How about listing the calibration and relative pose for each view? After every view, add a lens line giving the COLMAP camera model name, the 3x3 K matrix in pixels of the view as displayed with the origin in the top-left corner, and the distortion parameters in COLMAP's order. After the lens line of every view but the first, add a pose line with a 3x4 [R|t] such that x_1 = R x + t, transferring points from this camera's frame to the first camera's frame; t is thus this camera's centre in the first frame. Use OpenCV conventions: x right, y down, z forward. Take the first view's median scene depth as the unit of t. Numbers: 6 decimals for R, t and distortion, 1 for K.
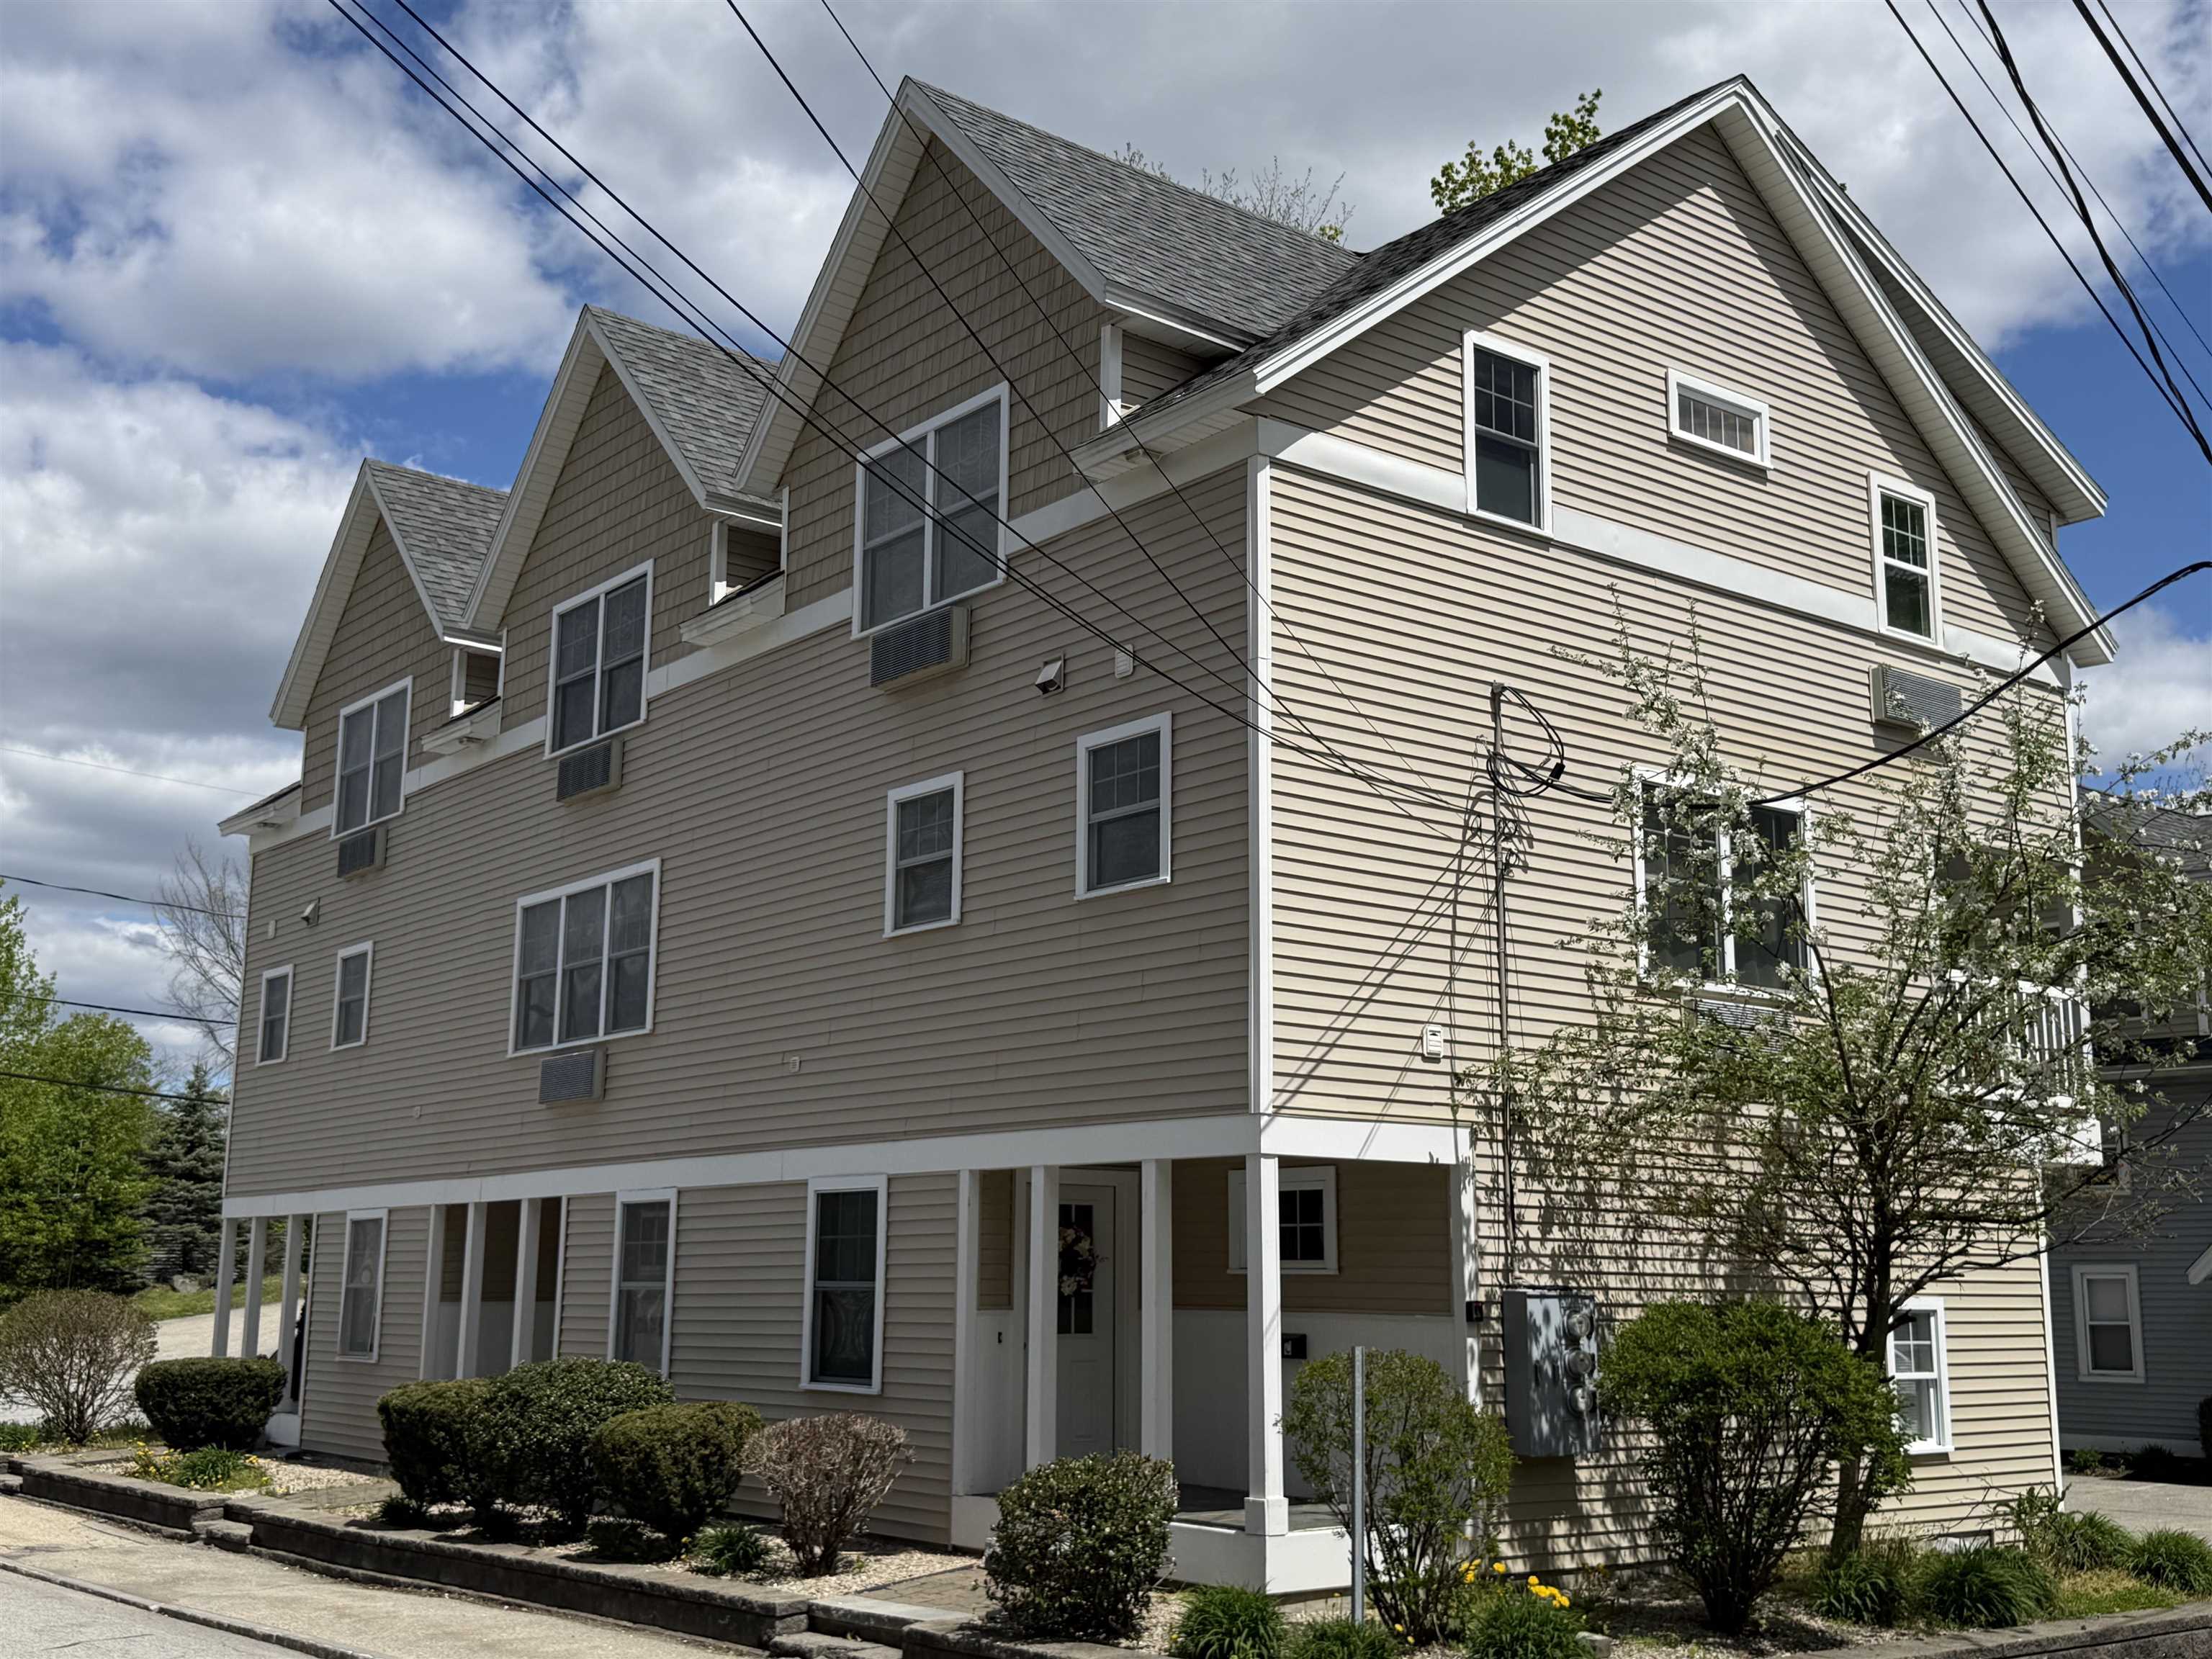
lens RADIAL K [[2320.0, 0, 1088.5], [0, 2320.0, 824.4], [0, 0, 1]] dist [0.144600, -0.371696]
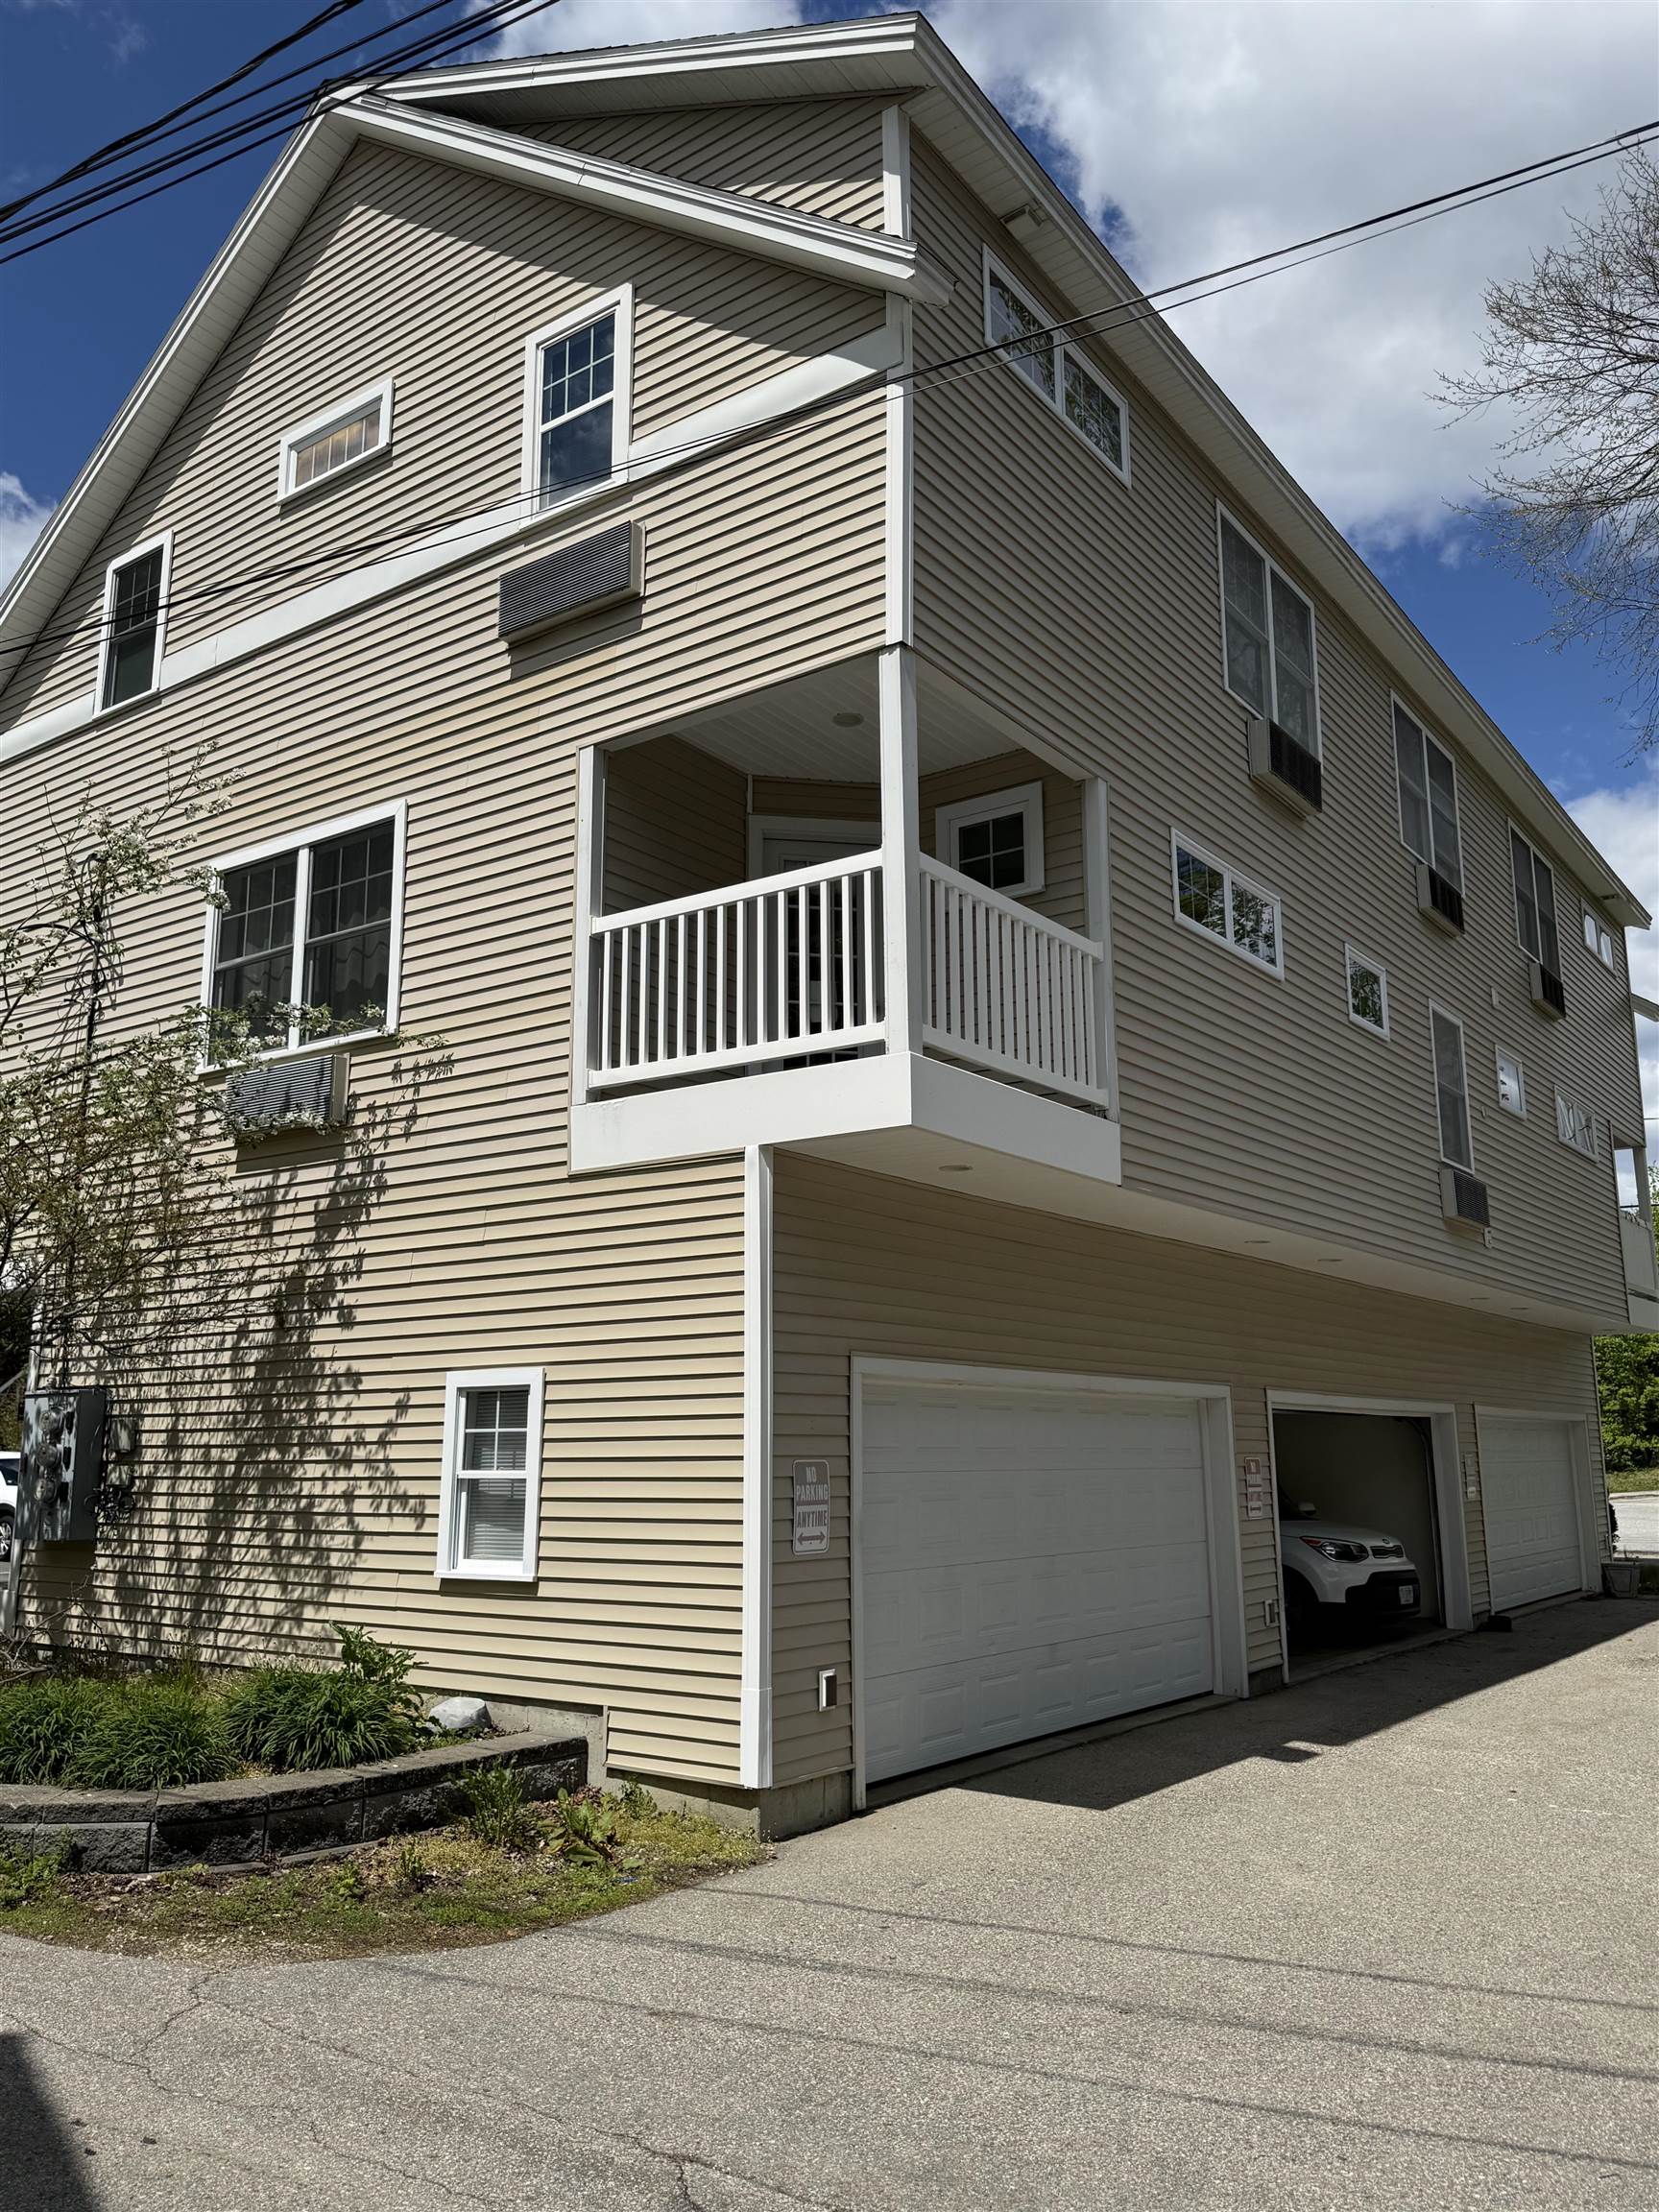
lens RADIAL K [[1726.0, 0, 816.6], [0, 1726.0, 1090.3], [0, 0, 1]] dist [0.016987, -0.034759]
pose [[0.274709, -0.207703, -0.938826, 1.038299], [0.199661, 0.967430, -0.155608, 0.250456], [0.940569, -0.144699, 0.307232, 1.065898]]
